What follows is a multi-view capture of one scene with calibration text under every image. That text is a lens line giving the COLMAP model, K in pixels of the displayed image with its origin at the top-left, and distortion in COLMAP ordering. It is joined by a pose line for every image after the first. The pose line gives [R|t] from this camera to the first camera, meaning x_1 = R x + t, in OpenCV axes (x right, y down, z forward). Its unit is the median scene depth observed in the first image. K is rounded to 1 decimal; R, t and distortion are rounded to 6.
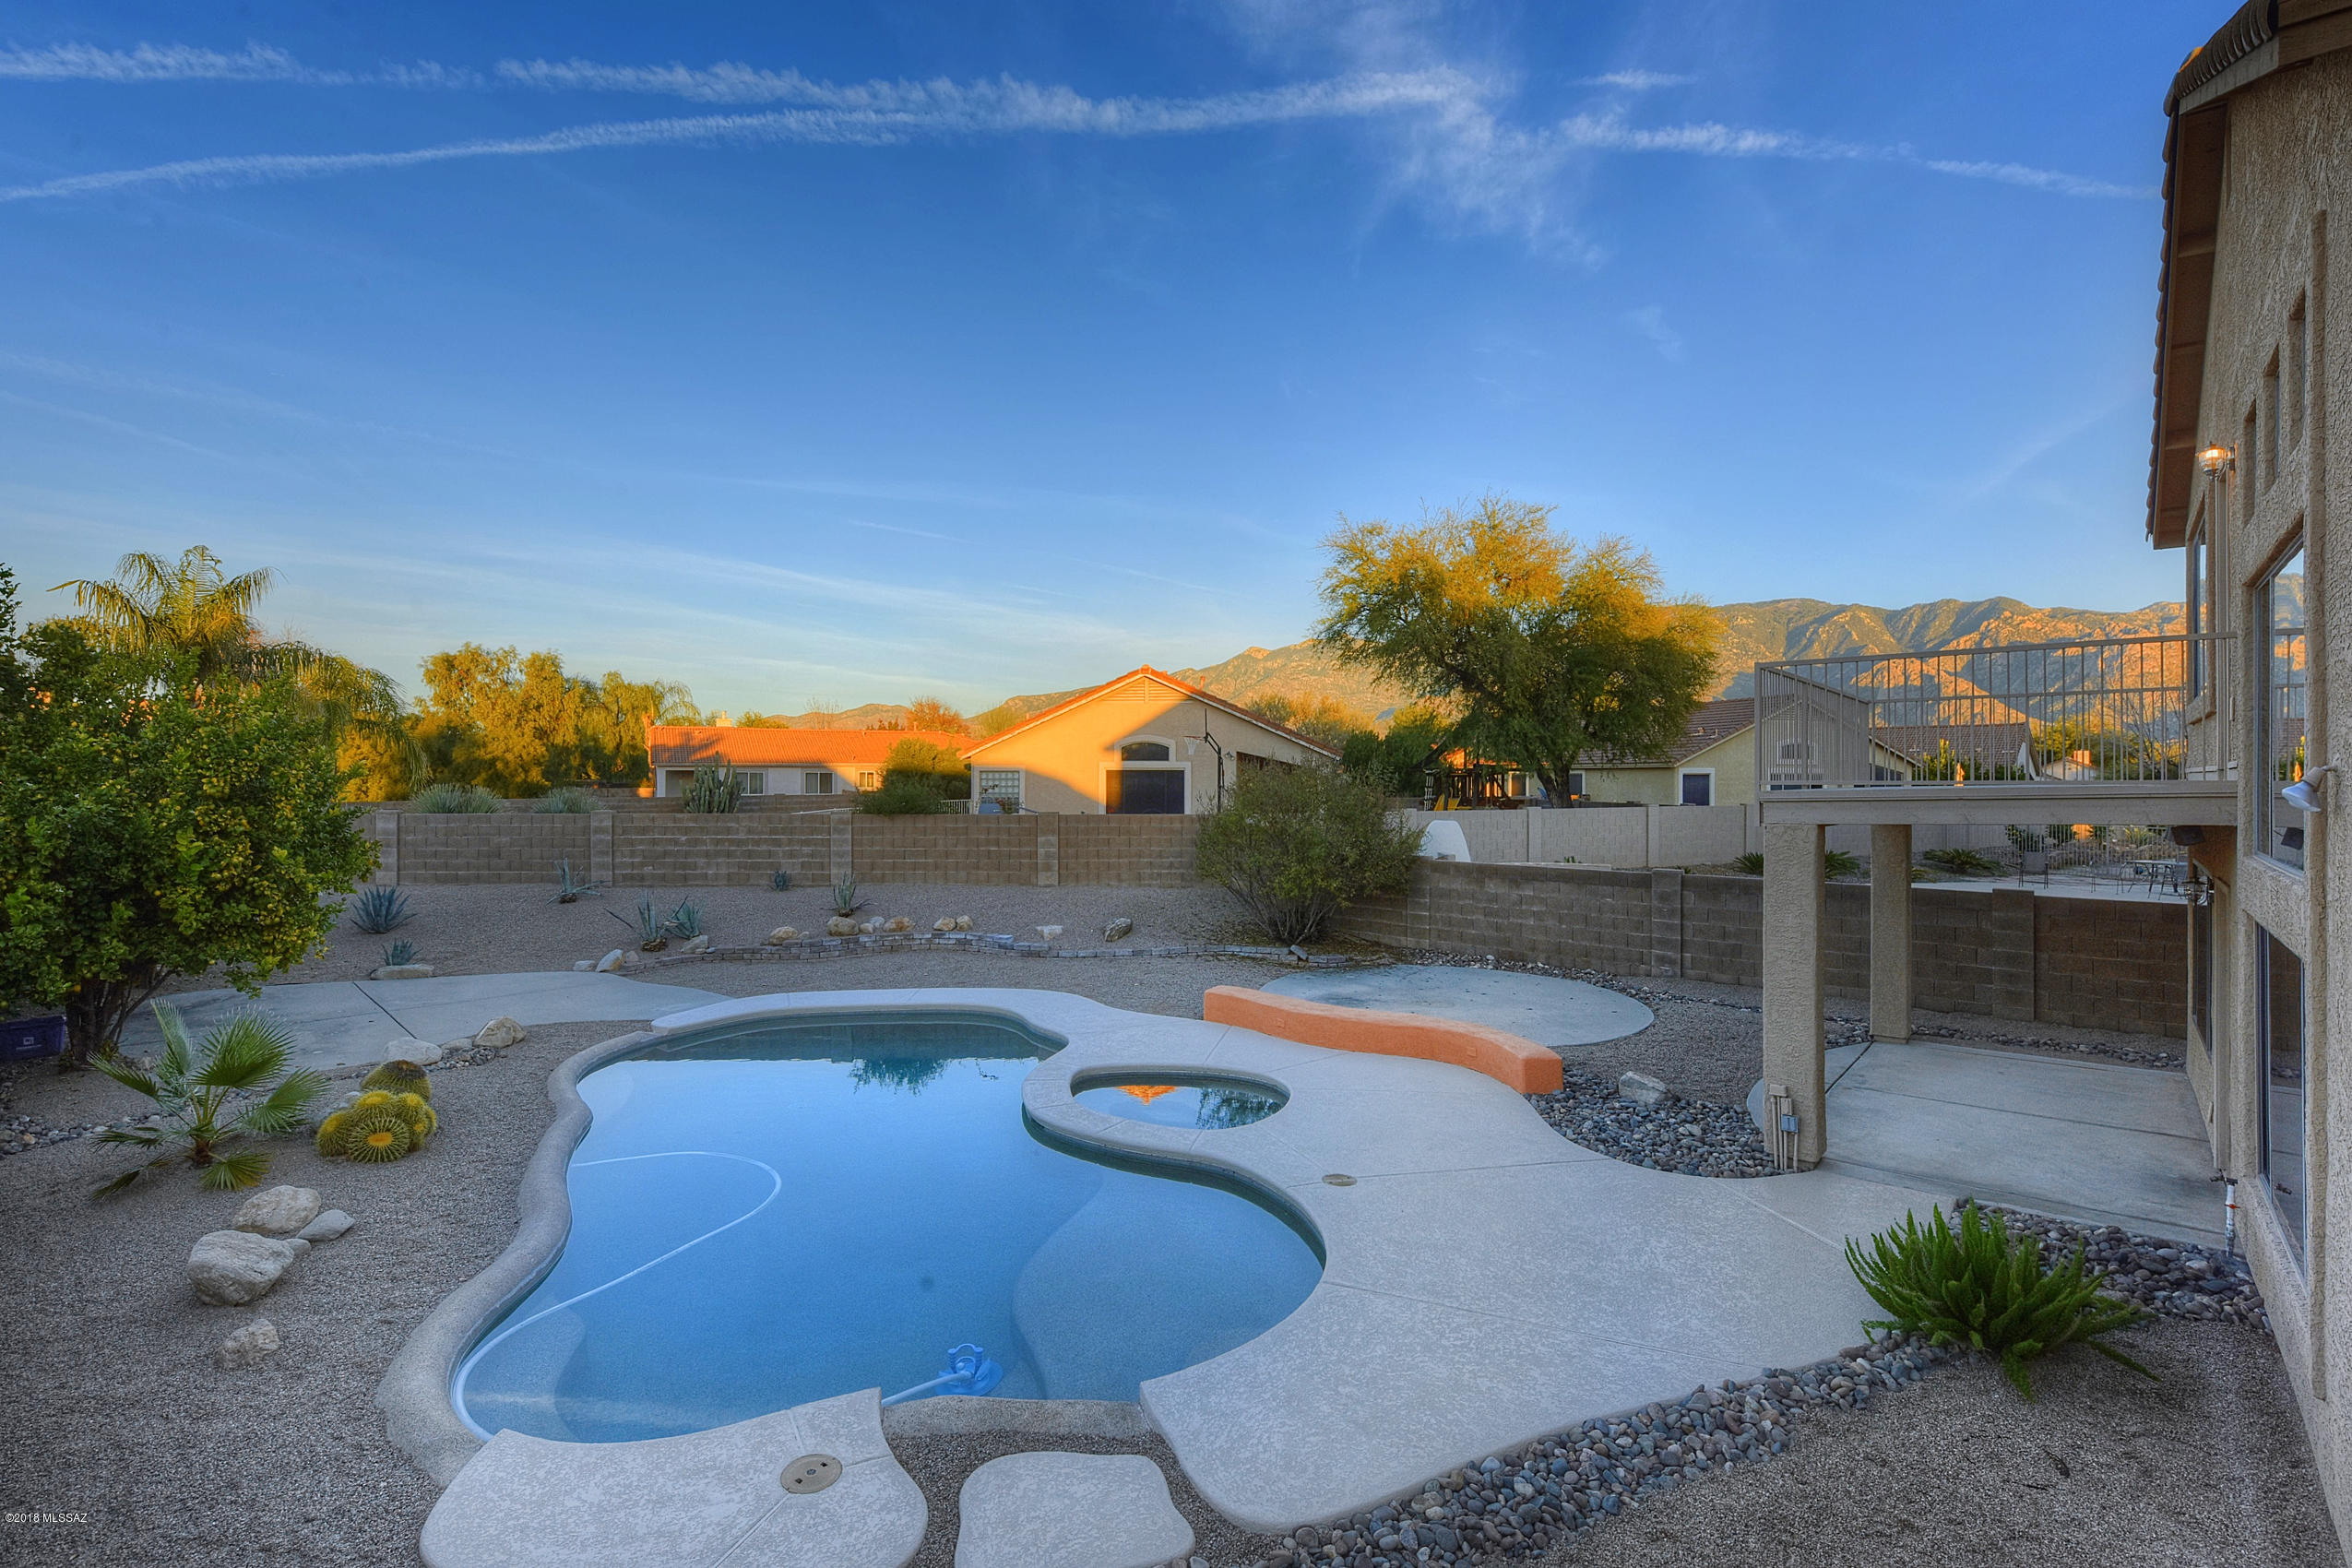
lens RADIAL K [[1073.4, 0, 1175.1], [0, 1073.4, 789.7], [0, 0, 1]] dist [-0.005087, -0.003420]
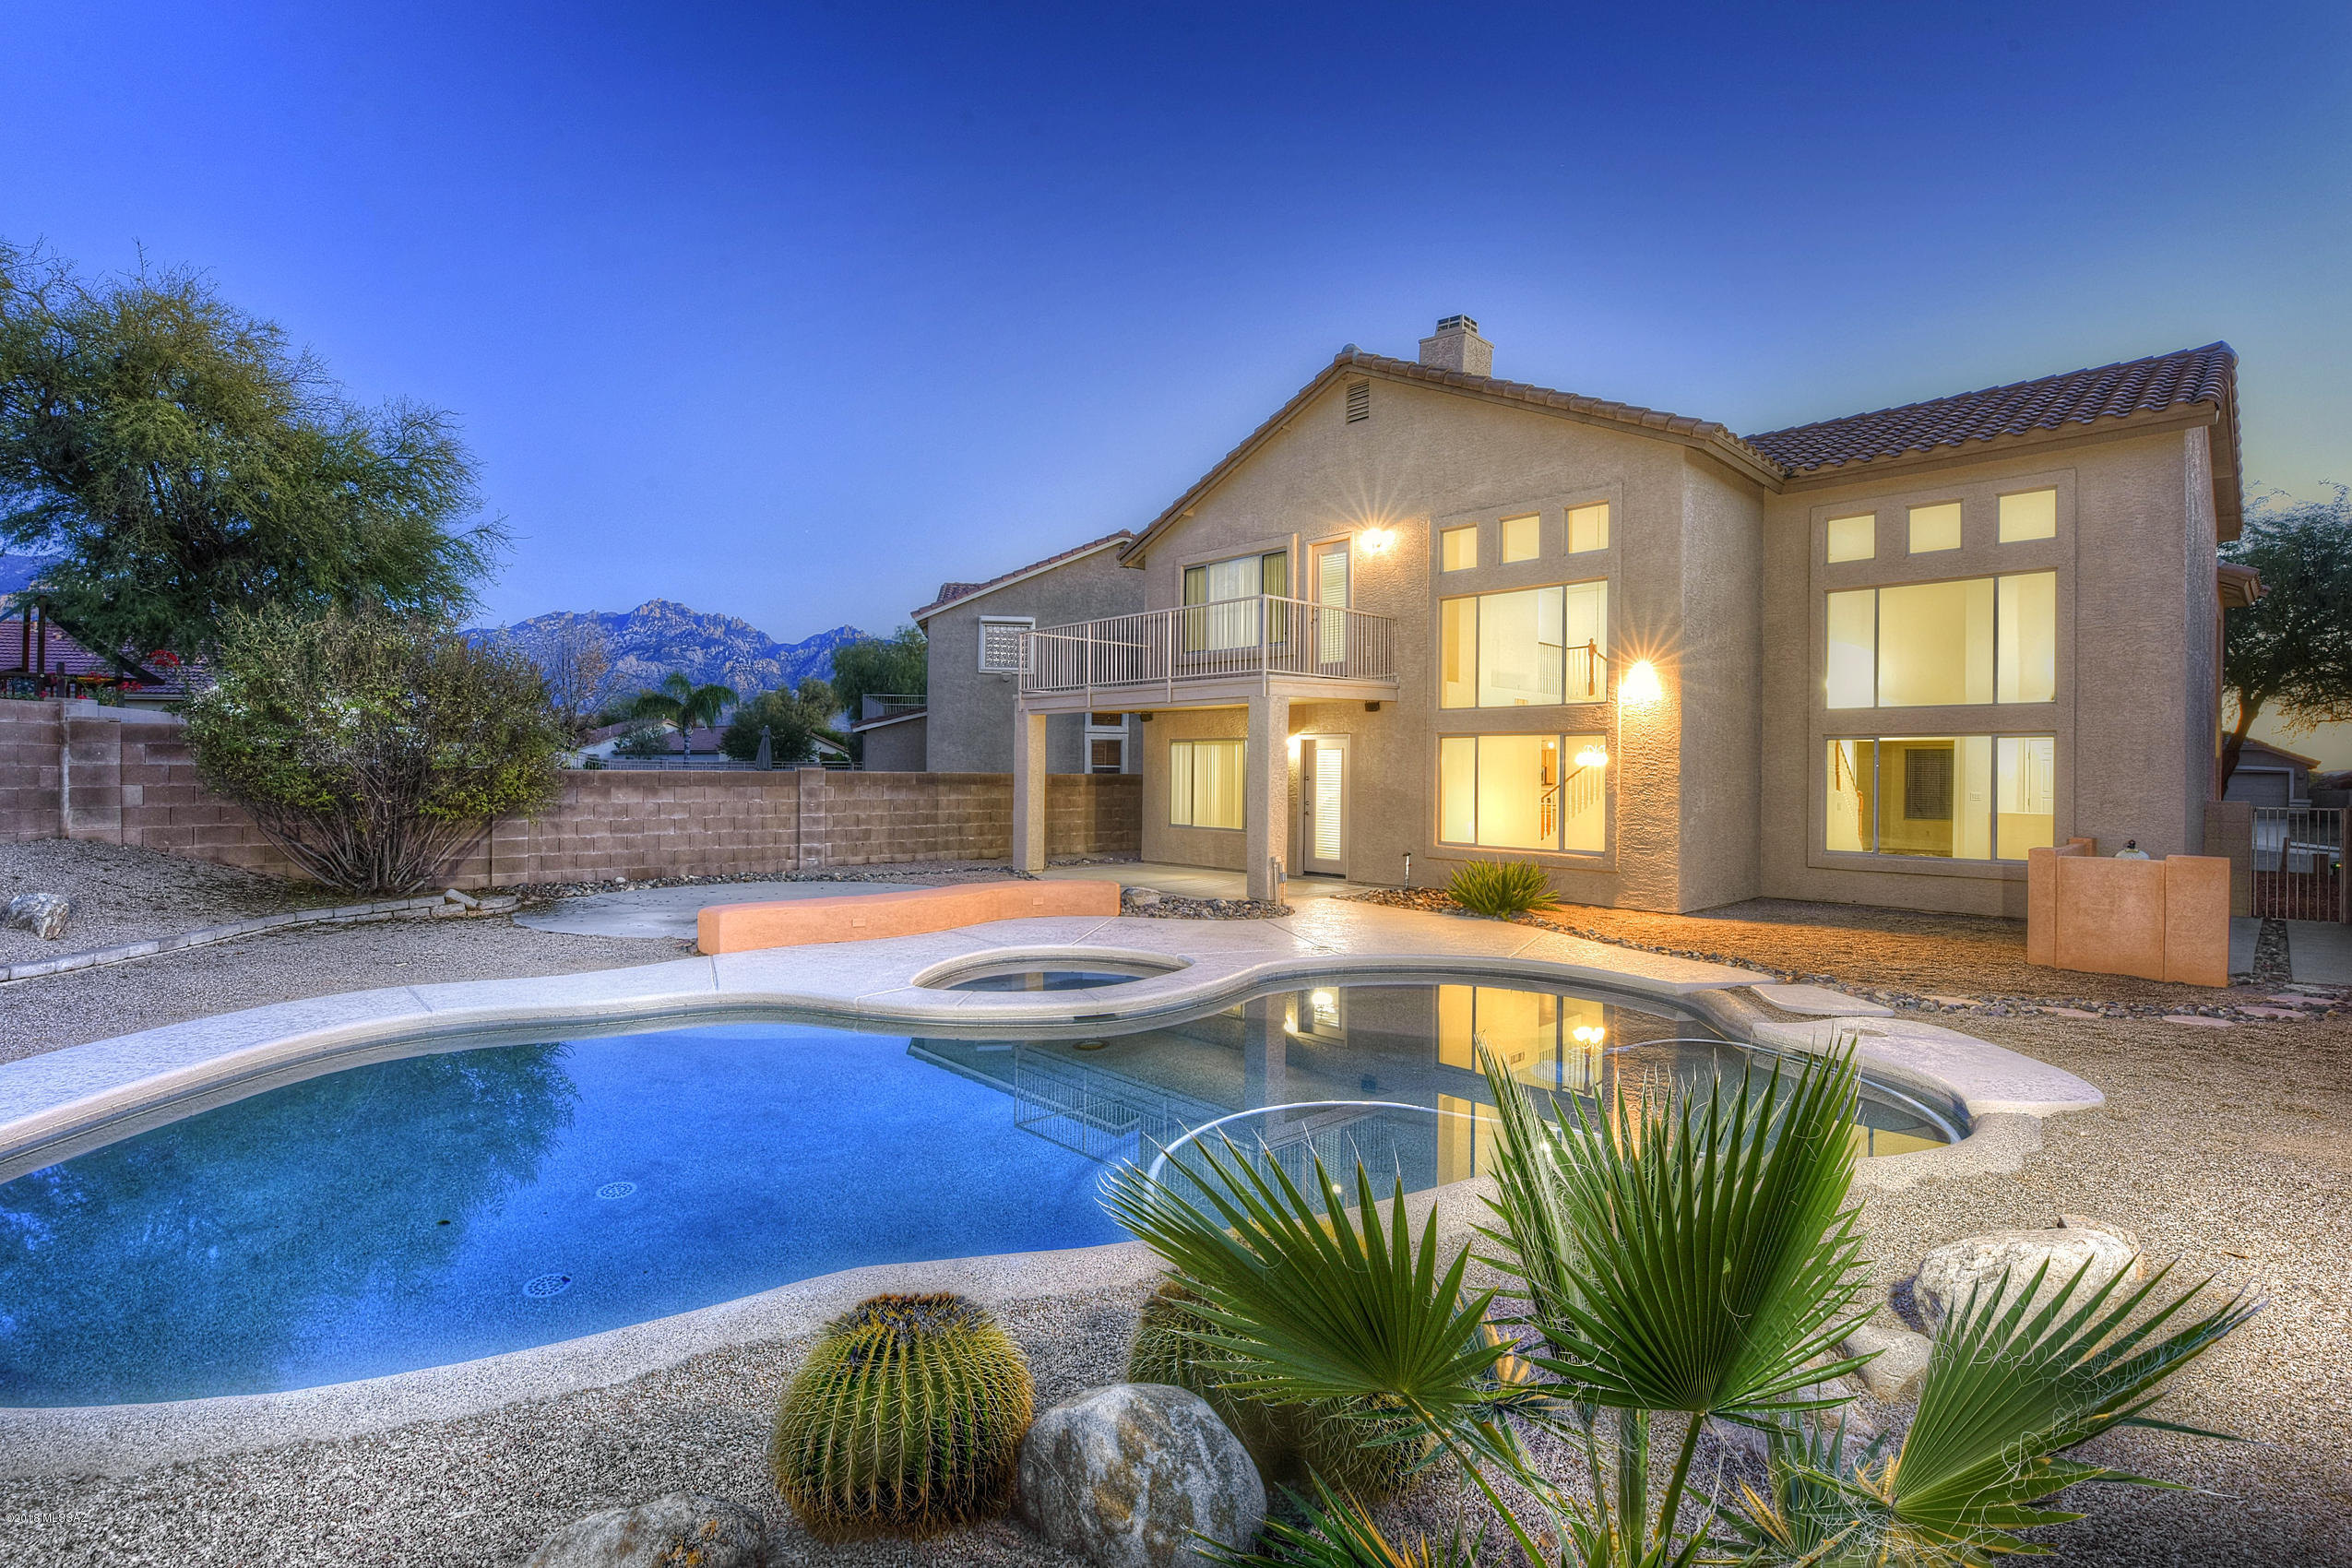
lens RADIAL K [[1073.4, 0, 1180.6], [0, 1073.4, 783.1], [0, 0, 1]] dist [-0.005087, -0.003420]
pose [[0.090354, -0.010457, 0.995855, -0.516355], [0.002113, 0.999945, 0.010308, 0.072117], [-0.995907, 0.001173, 0.090371, 0.483343]]
